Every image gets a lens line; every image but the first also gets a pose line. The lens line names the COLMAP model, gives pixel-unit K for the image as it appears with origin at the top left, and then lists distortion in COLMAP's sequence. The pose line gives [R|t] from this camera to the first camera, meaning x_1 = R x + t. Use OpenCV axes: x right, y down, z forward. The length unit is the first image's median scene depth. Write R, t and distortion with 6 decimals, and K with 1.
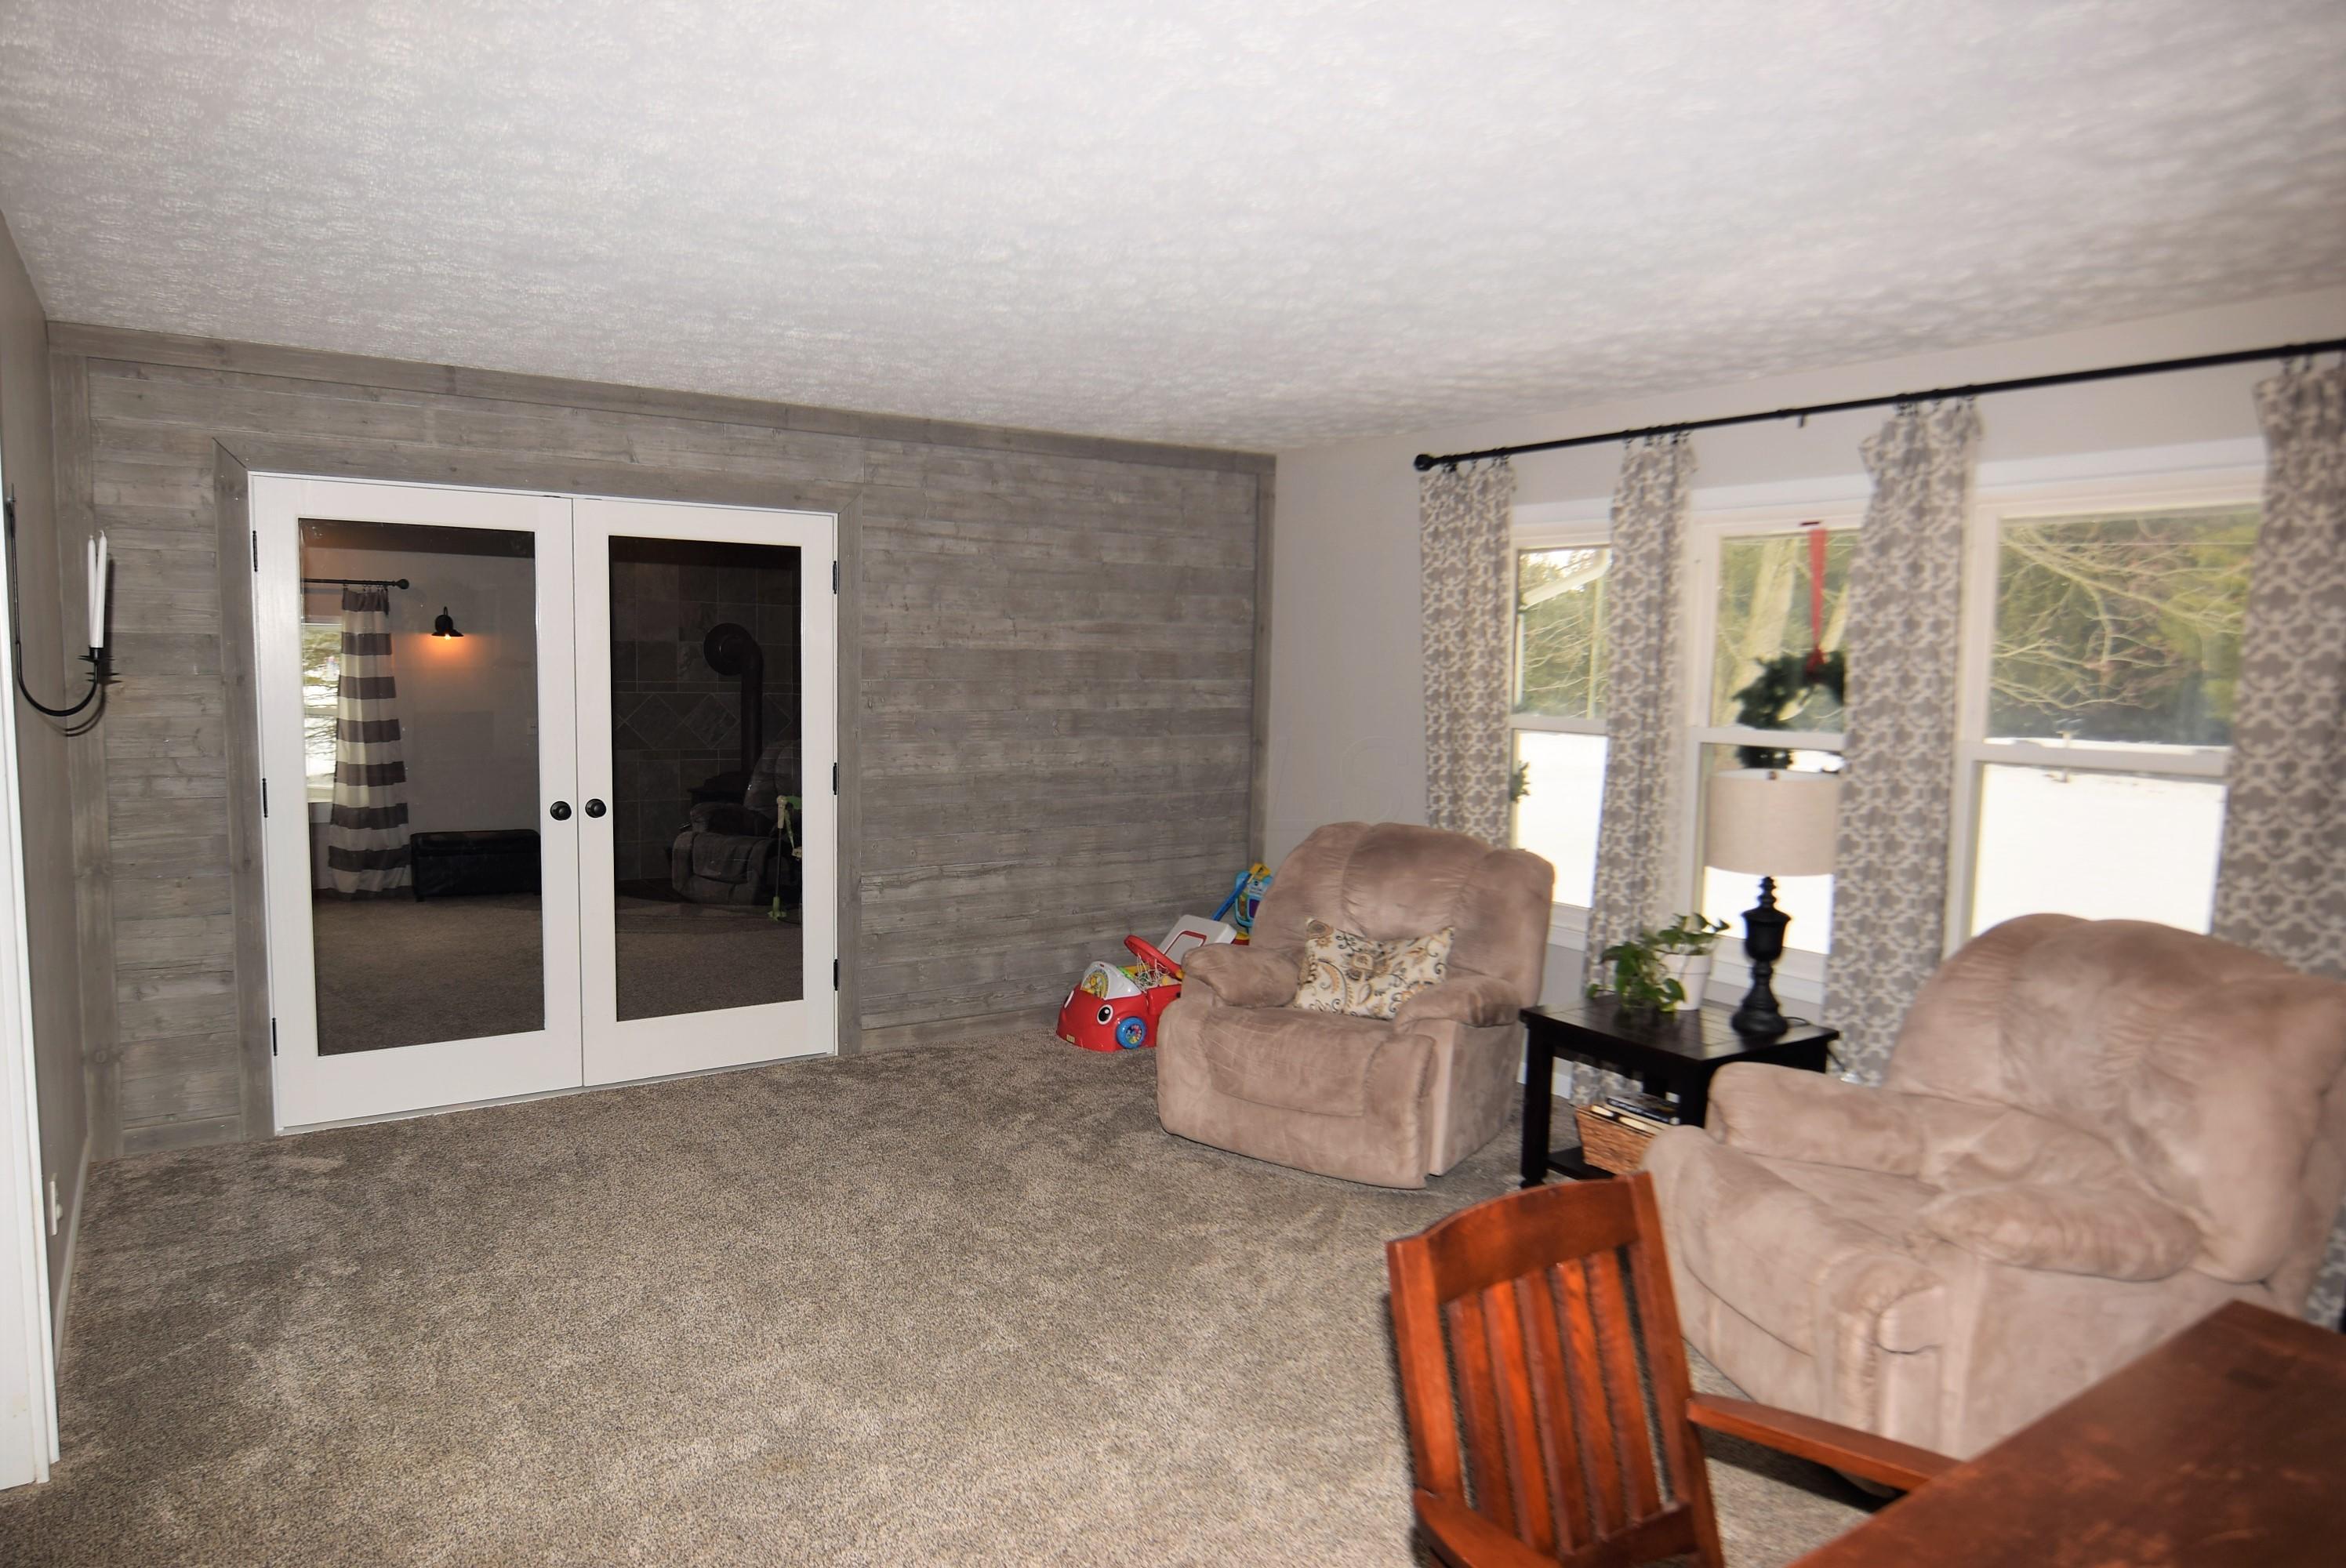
lens RADIAL K [[1480.0, 0, 1153.4], [0, 1480.0, 787.1], [0, 0, 1]] dist [0.007841, -0.004815]
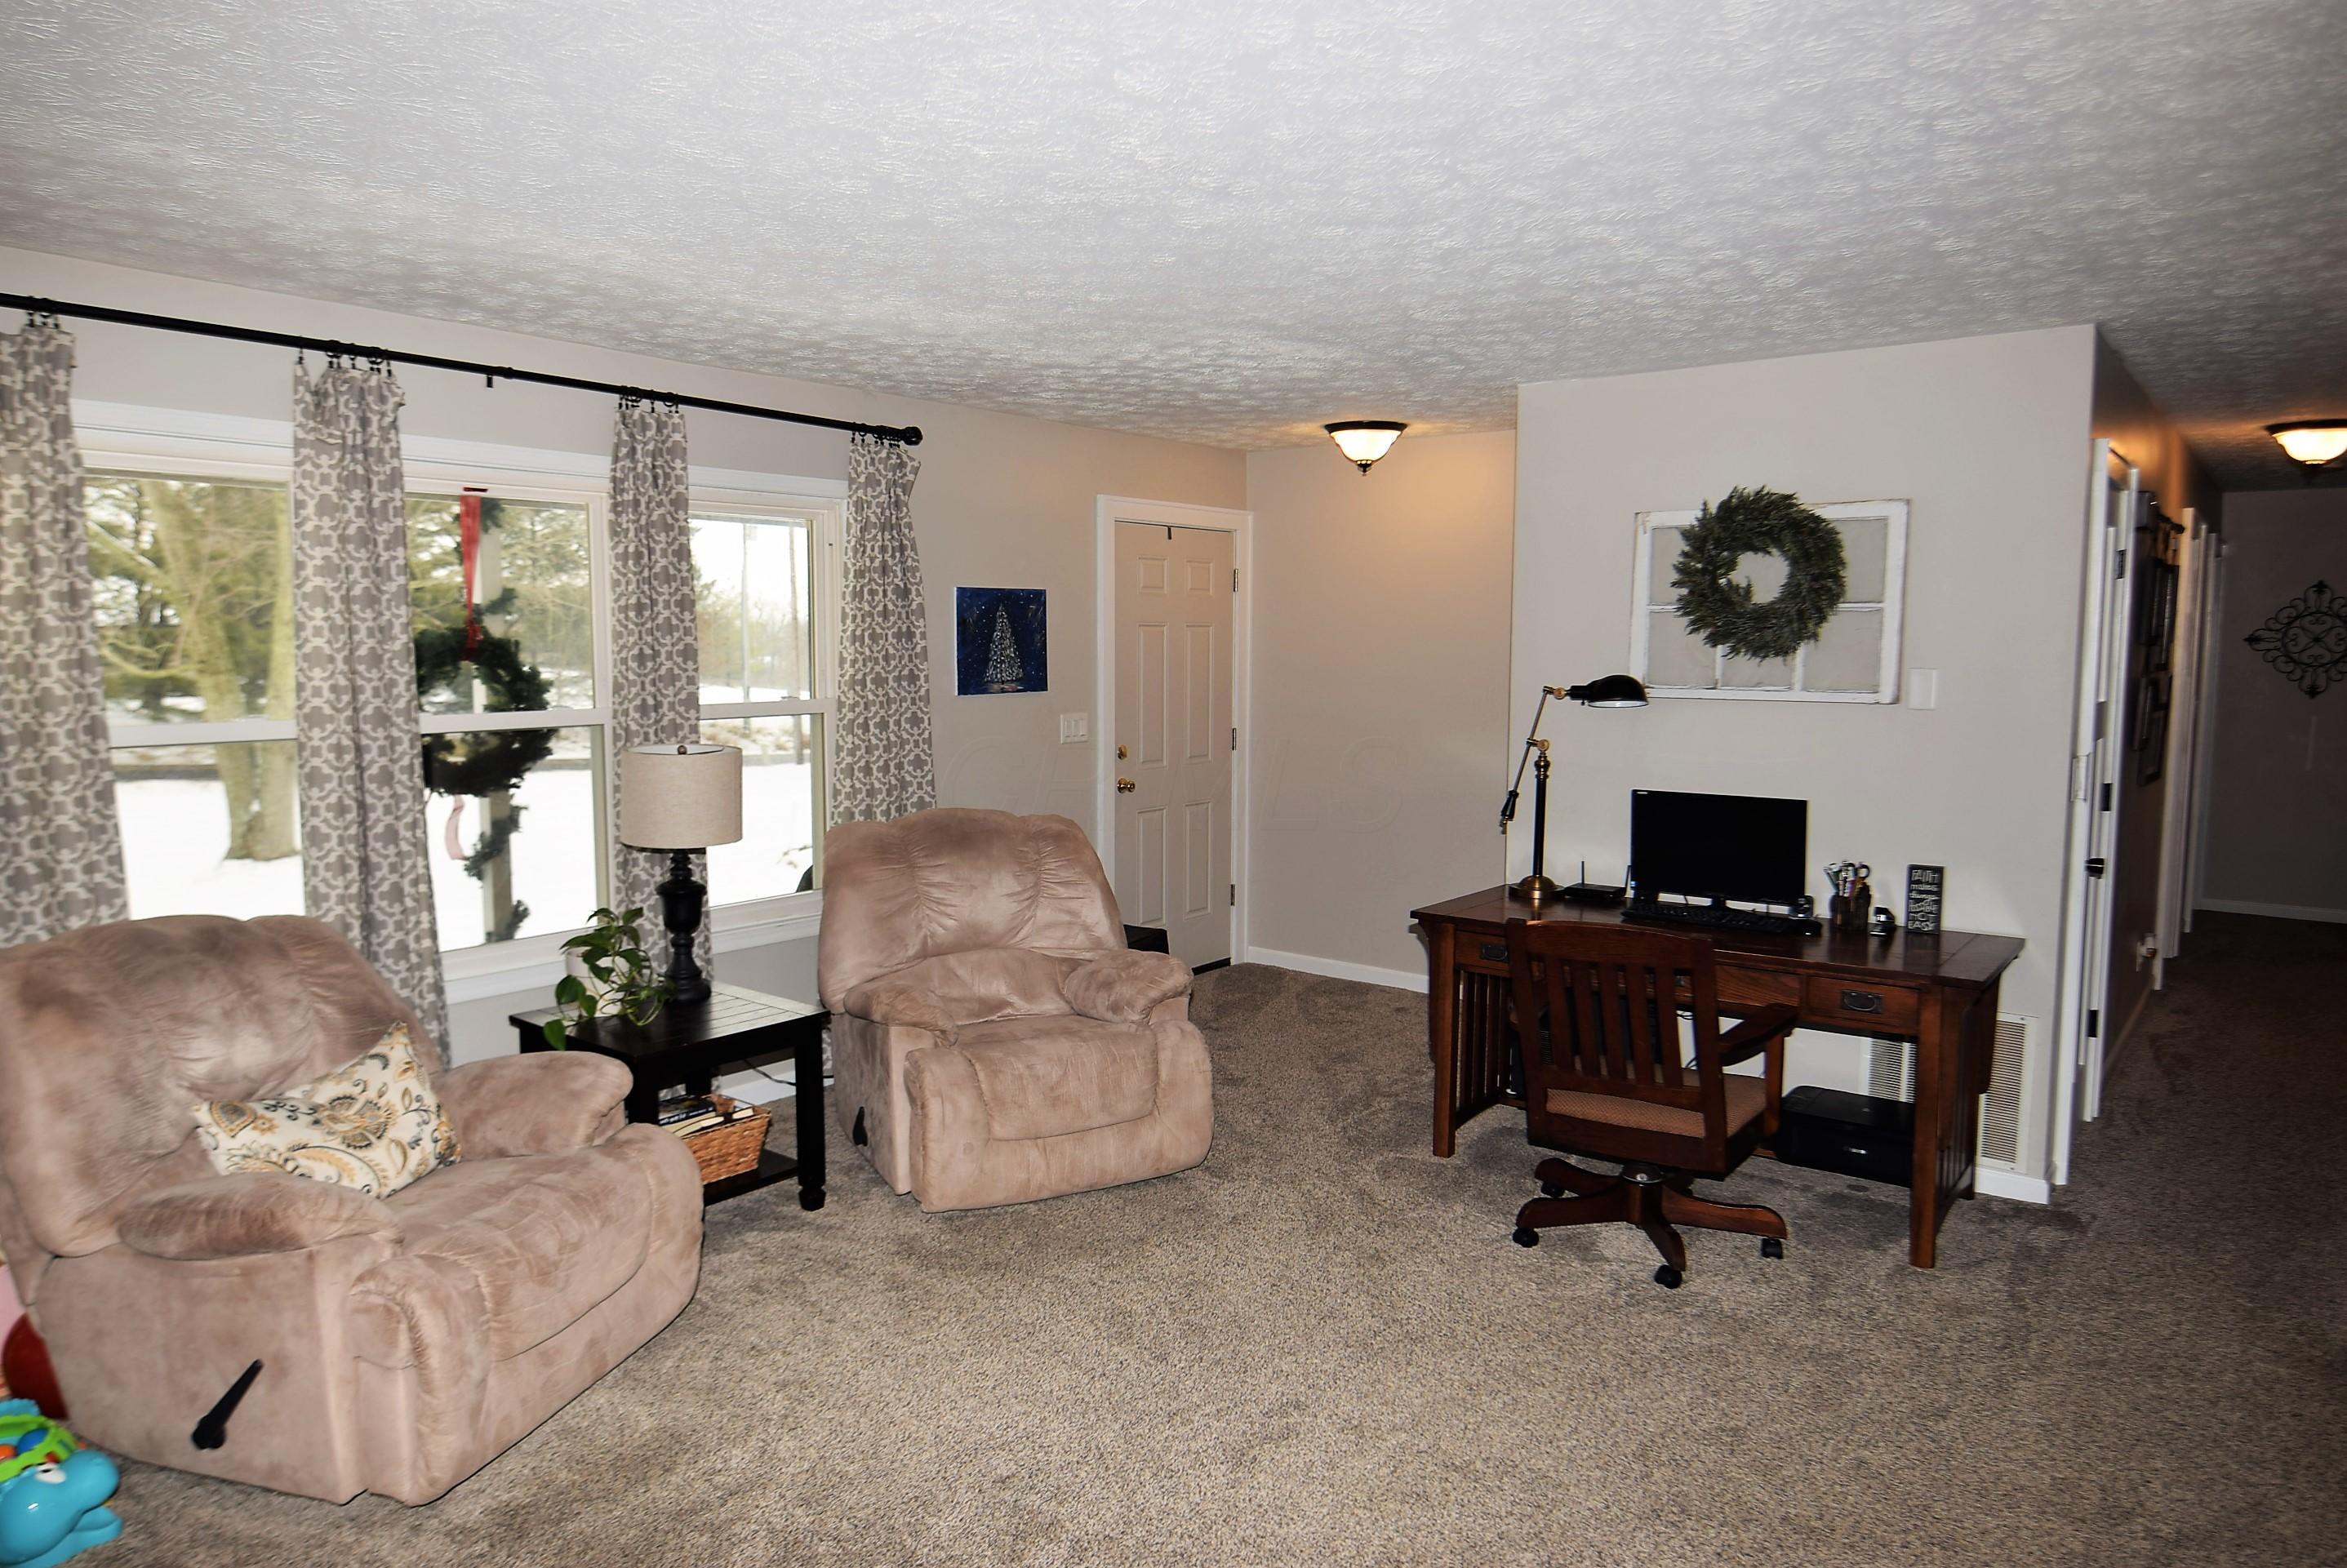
lens RADIAL K [[1480.7, 0, 1163.1], [0, 1480.7, 782.6], [0, 0, 1]] dist [0.007841, -0.004815]
pose [[-0.322423, -0.114116, 0.939692, -0.492387], [0.083044, 0.985469, 0.148168, -0.081320], [-0.942946, 0.125809, -0.308261, 0.745478]]
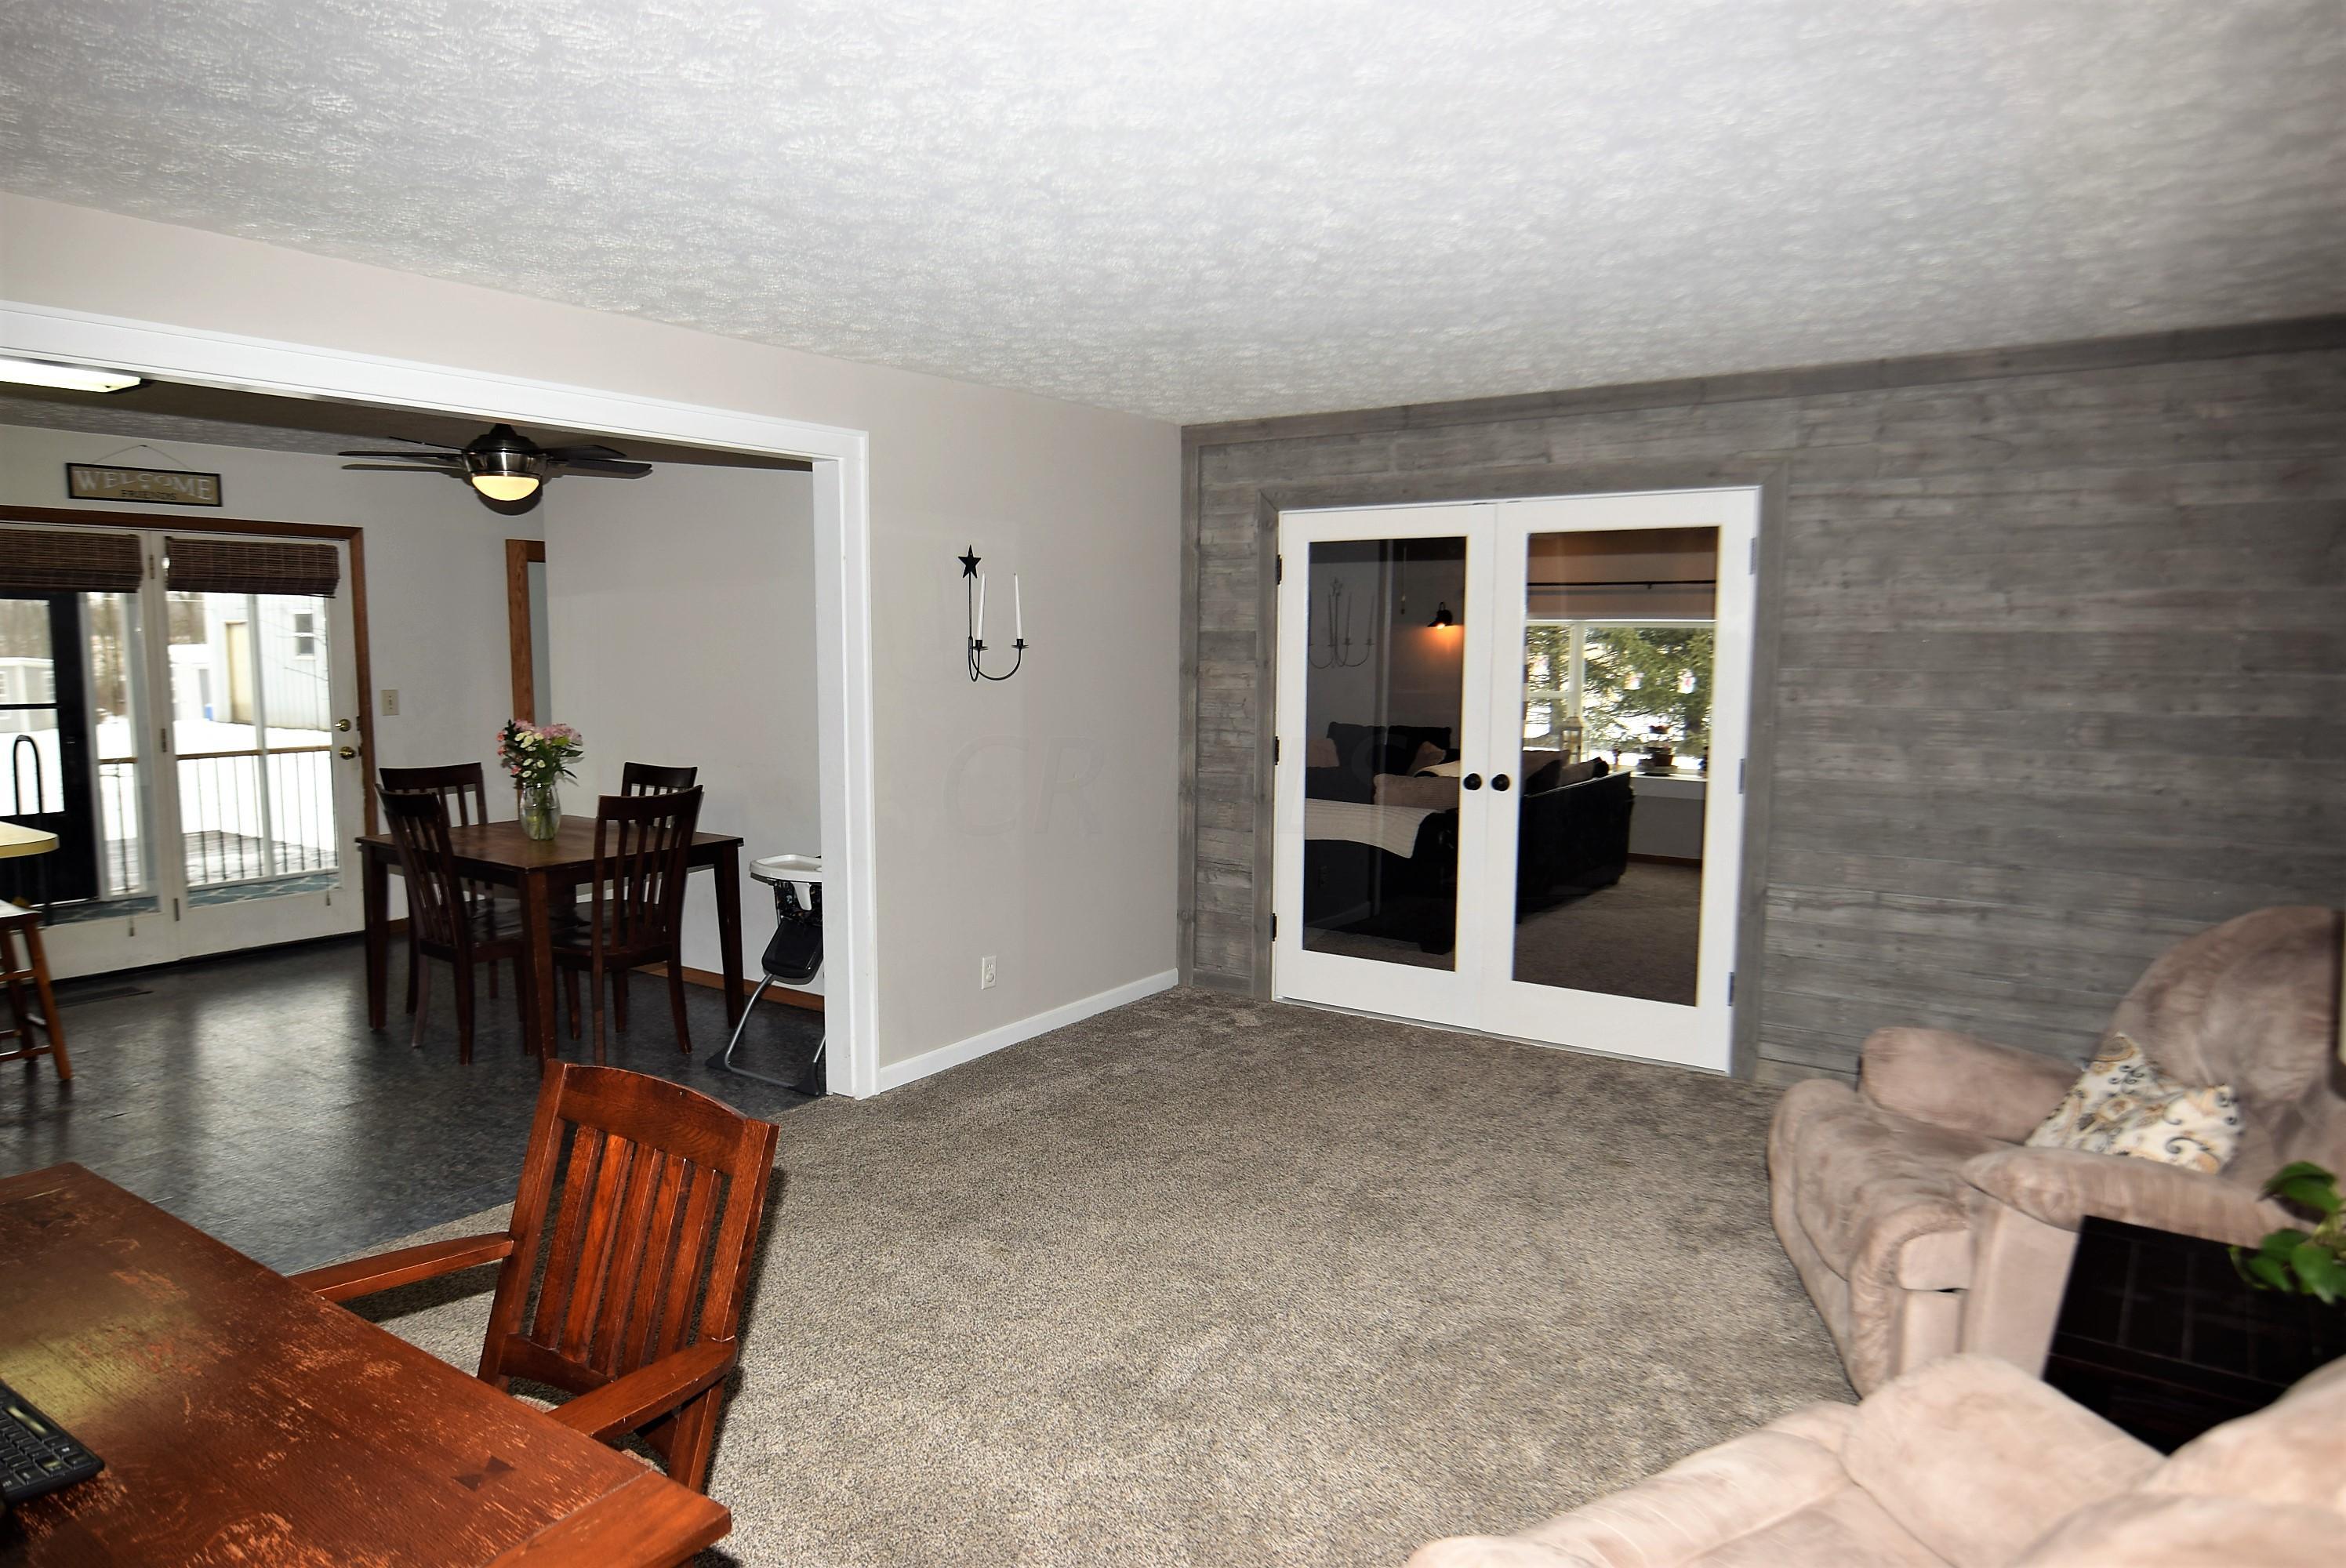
lens RADIAL K [[1480.0, 0, 1158.6], [0, 1480.0, 790.2], [0, 0, 1]] dist [0.007841, -0.004815]
pose [[0.360073, 0.079491, -0.929531, 0.503559], [-0.082283, 0.995186, 0.053232, -0.016067], [0.929288, 0.057318, 0.364881, 0.325903]]
